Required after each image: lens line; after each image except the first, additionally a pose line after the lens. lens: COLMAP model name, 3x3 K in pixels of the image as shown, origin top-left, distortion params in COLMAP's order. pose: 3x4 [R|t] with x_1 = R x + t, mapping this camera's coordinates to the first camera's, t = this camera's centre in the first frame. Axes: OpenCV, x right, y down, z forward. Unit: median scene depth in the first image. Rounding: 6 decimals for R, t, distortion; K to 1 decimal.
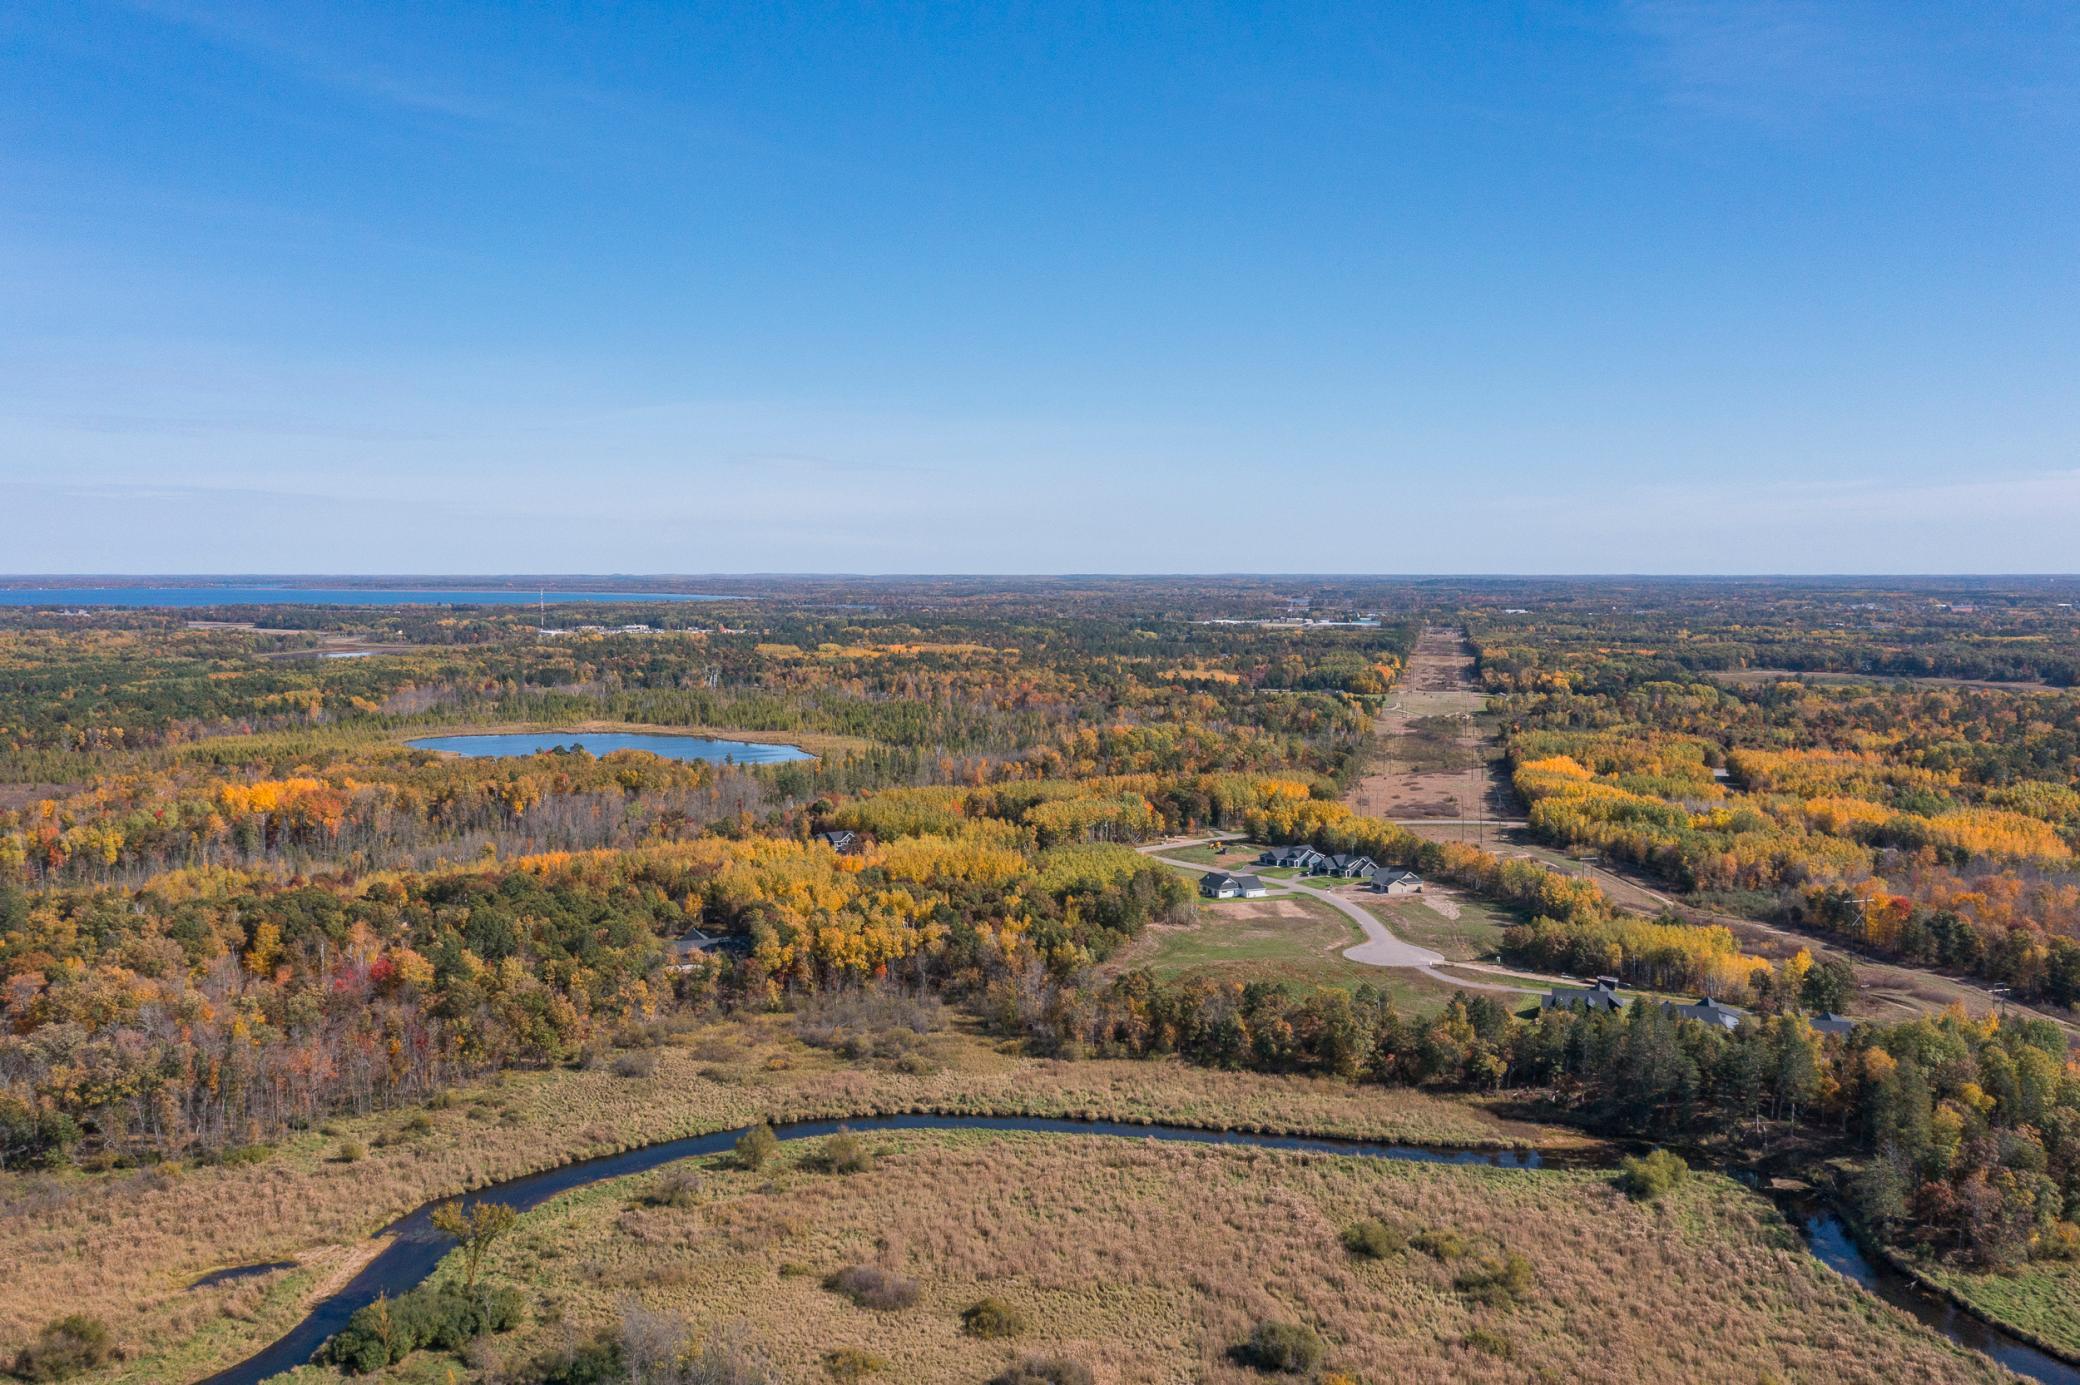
lens RADIAL K [[1677.1, 0, 1045.0], [0, 1677.1, 695.0], [0, 0, 1]] dist [-0.018436, 0.006755]
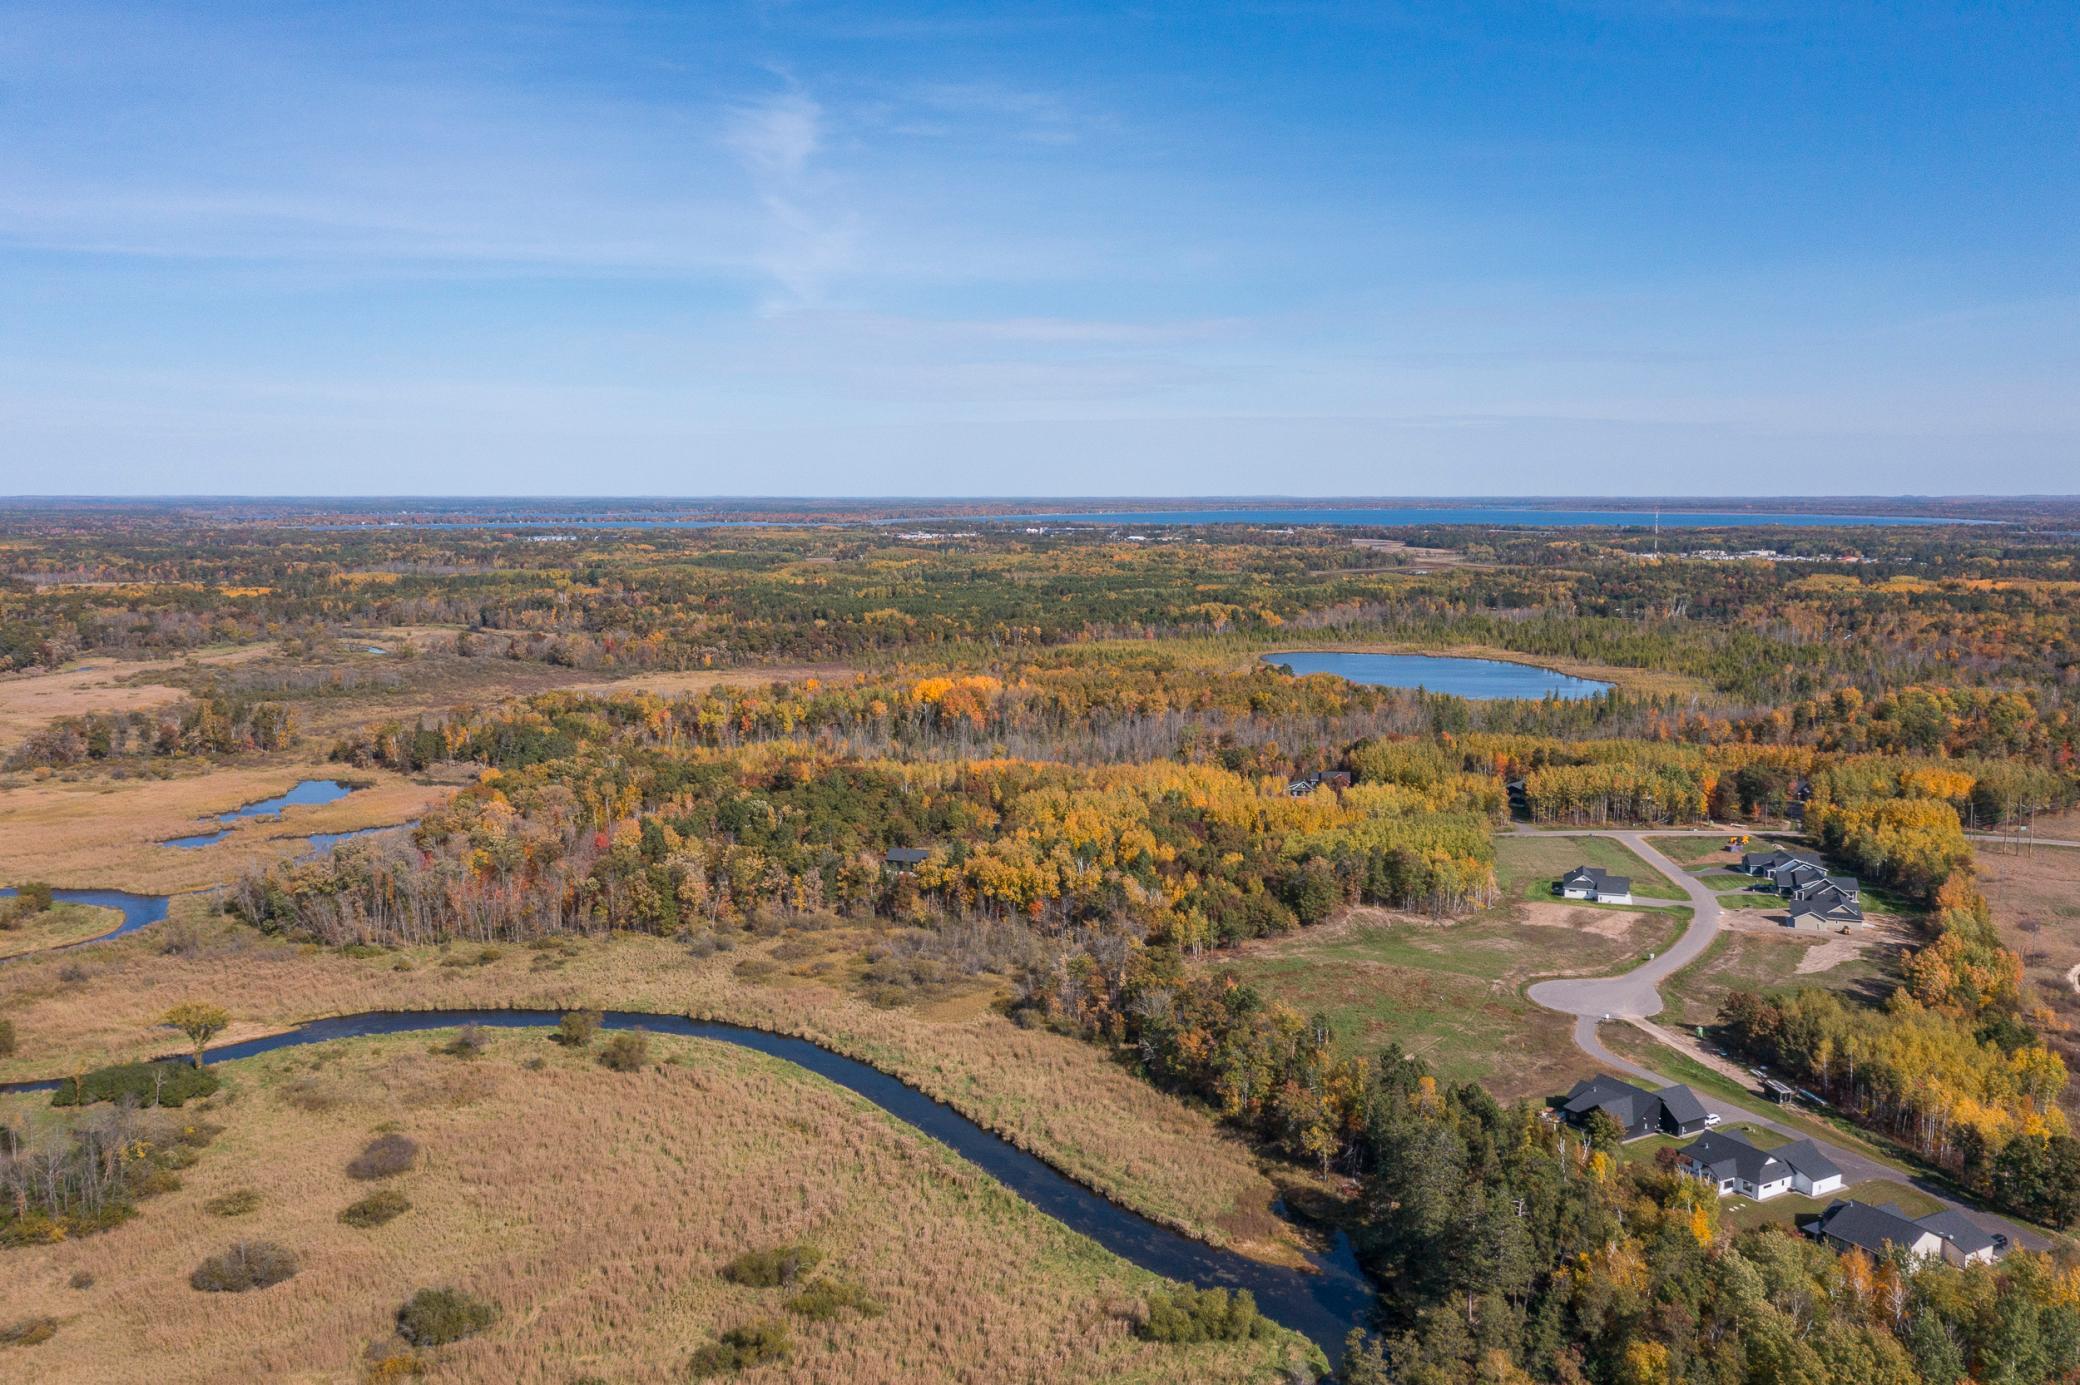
lens RADIAL K [[1677.1, 0, 1042.0], [0, 1677.1, 676.4], [0, 0, 1]] dist [-0.018436, 0.006755]
pose [[0.742507, 0.068808, -0.666295, 0.515436], [-0.045210, 0.997590, 0.052640, -0.018015], [0.668311, -0.008963, 0.743828, 0.272675]]
